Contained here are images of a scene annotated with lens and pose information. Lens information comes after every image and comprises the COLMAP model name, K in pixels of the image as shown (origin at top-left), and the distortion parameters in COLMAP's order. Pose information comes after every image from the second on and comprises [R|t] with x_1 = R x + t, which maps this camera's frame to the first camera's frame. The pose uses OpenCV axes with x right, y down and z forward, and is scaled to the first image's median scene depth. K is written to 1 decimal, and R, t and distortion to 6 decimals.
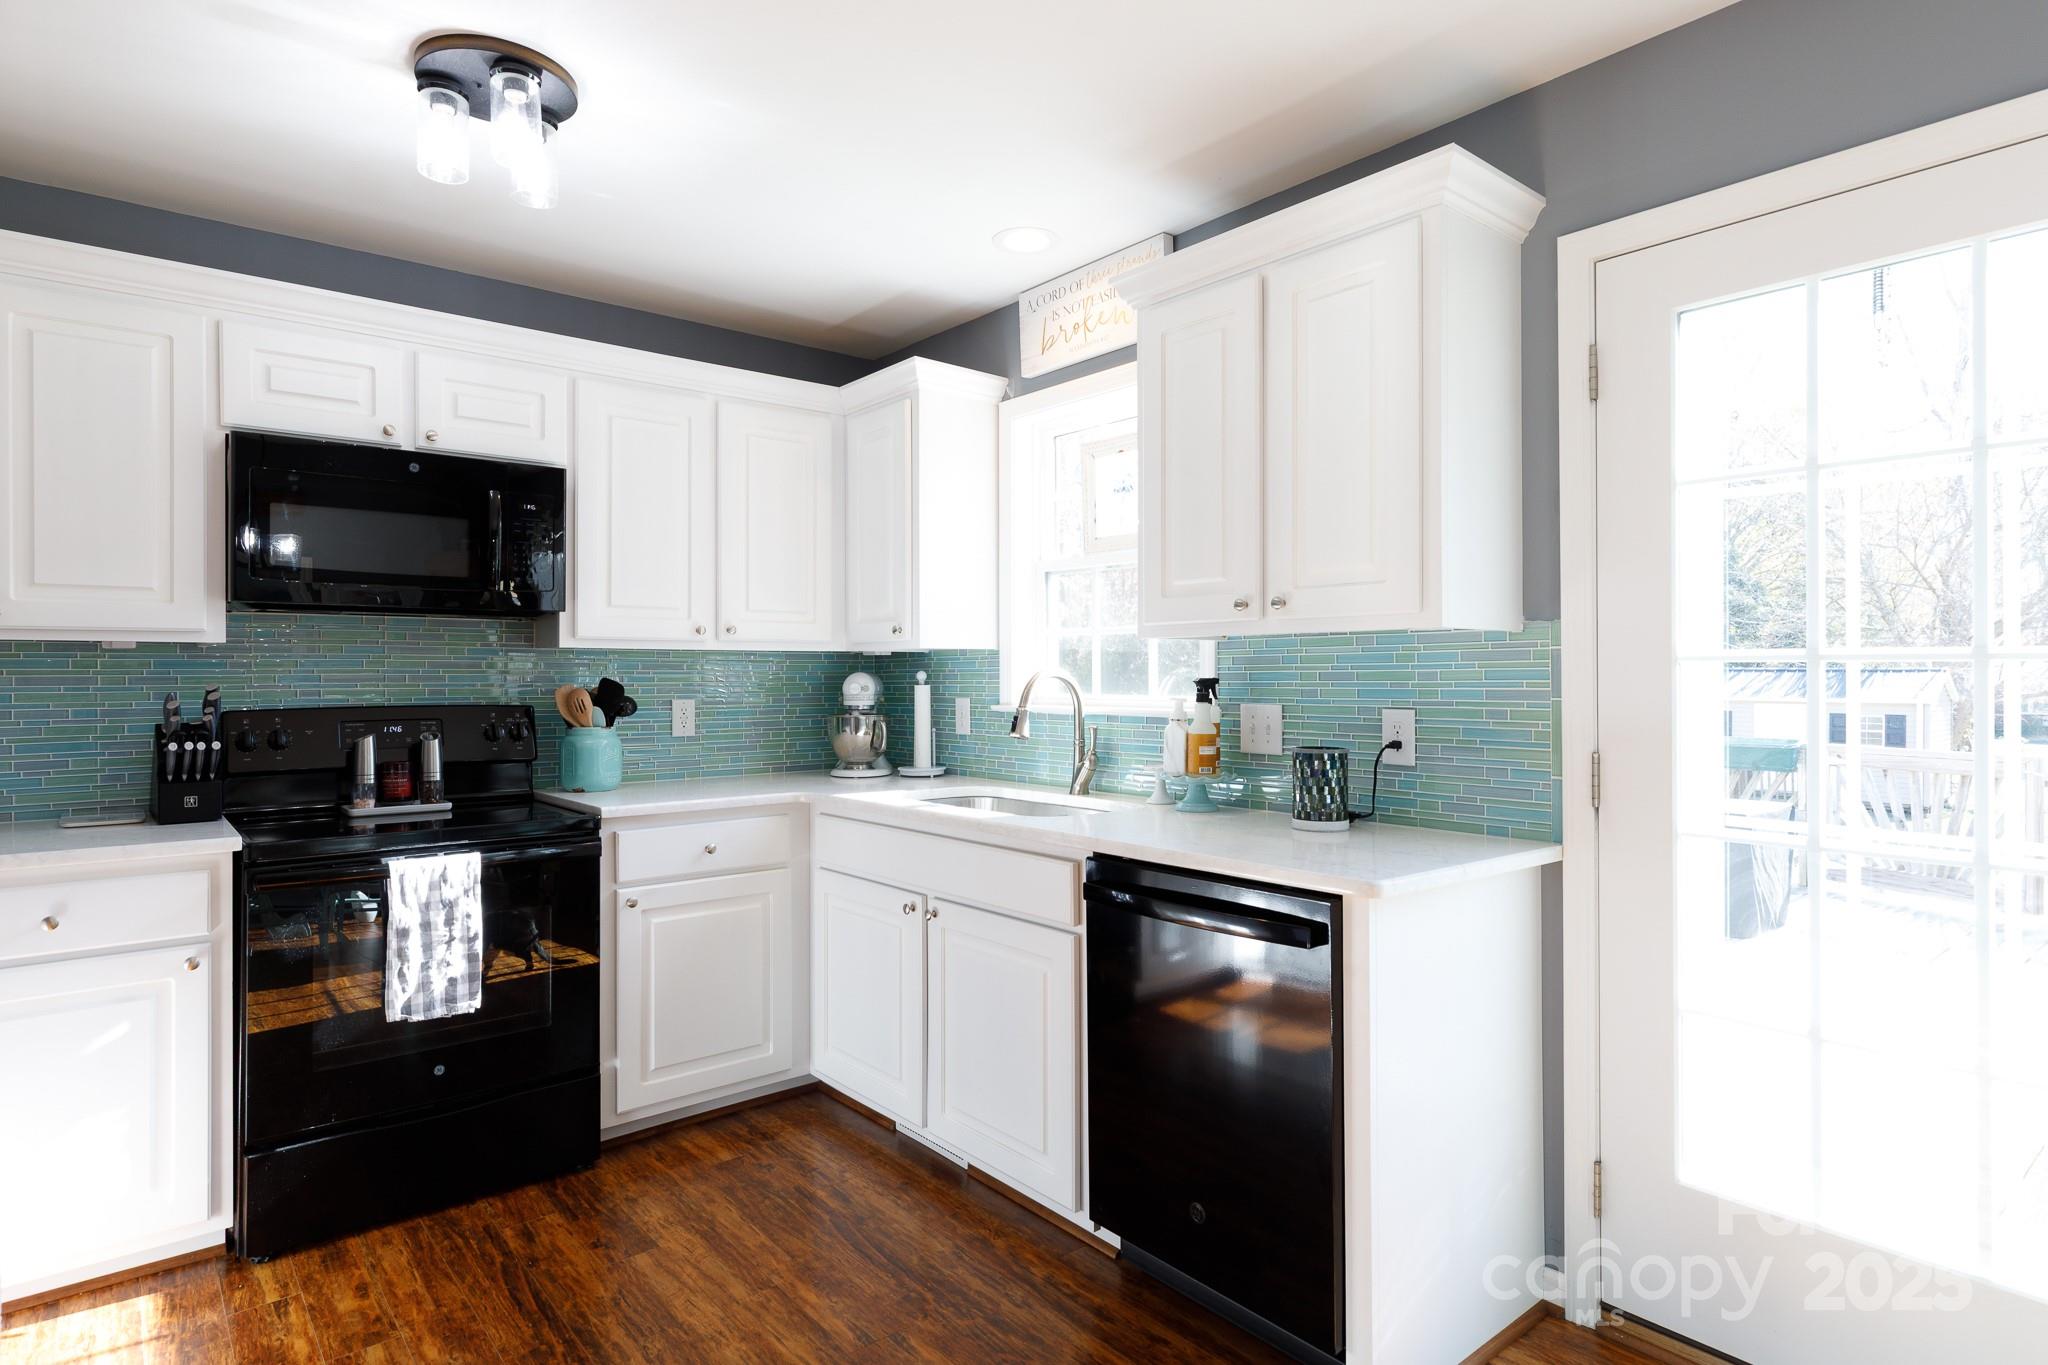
lens RADIAL K [[1098.8, 0, 1028.2], [0, 1098.8, 674.1], [0, 0, 1]] dist [0.002348, 0.000392]
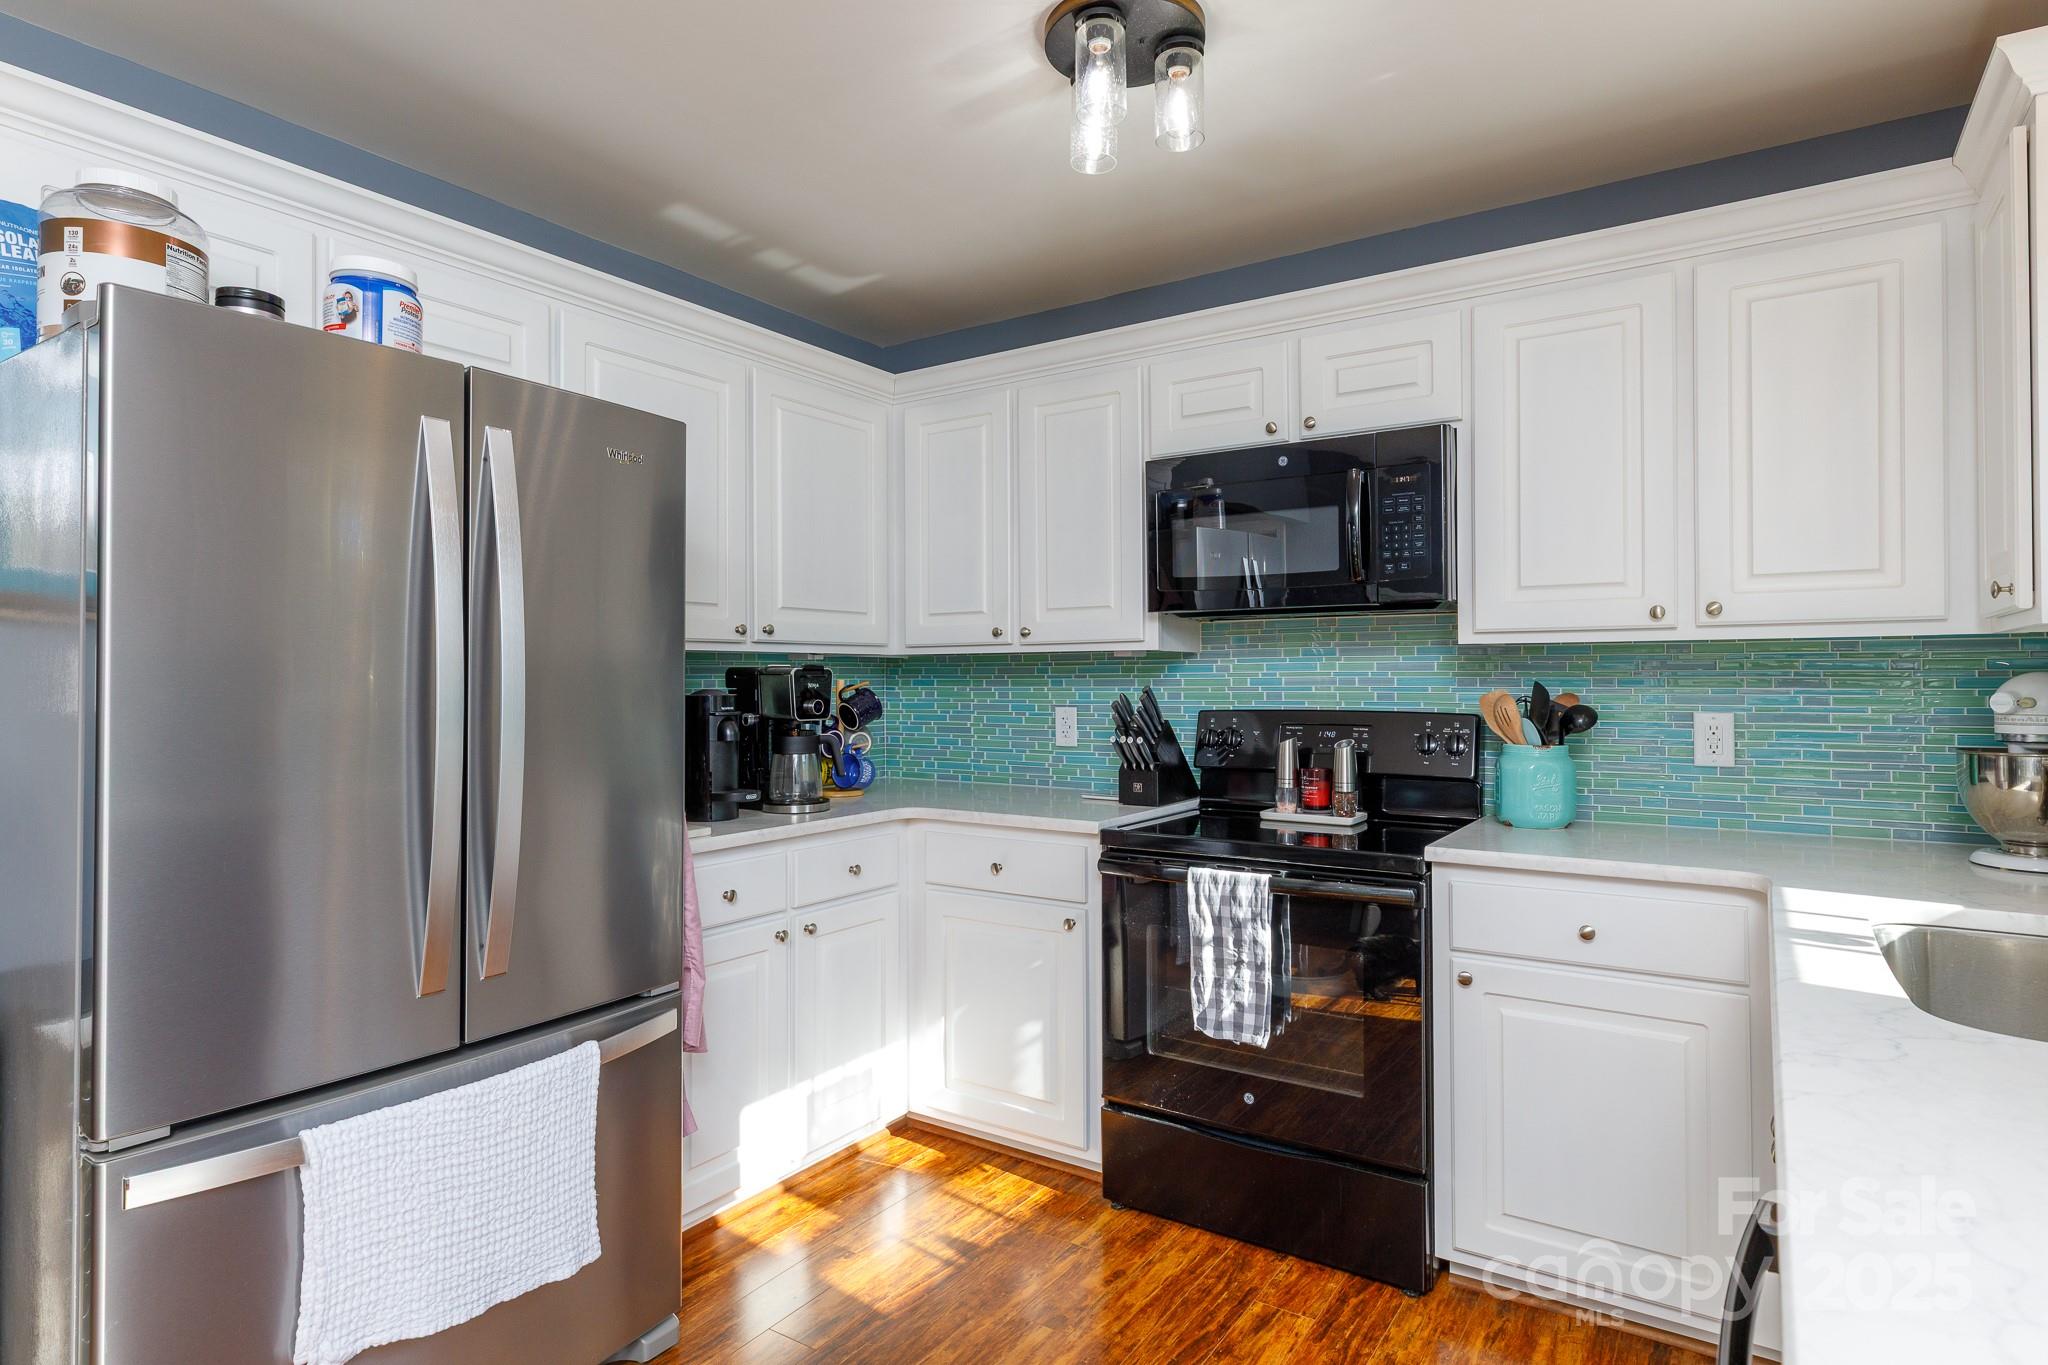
lens RADIAL K [[1098.8, 0, 1028.2], [0, 1098.8, 674.1], [0, 0, 1]] dist [0.002348, 0.000392]
pose [[0.284974, -0.001878, -0.958533, 0.315522], [0.004357, 0.999990, -0.000664, -0.003559], [0.958525, -0.003987, 0.284980, 0.554722]]
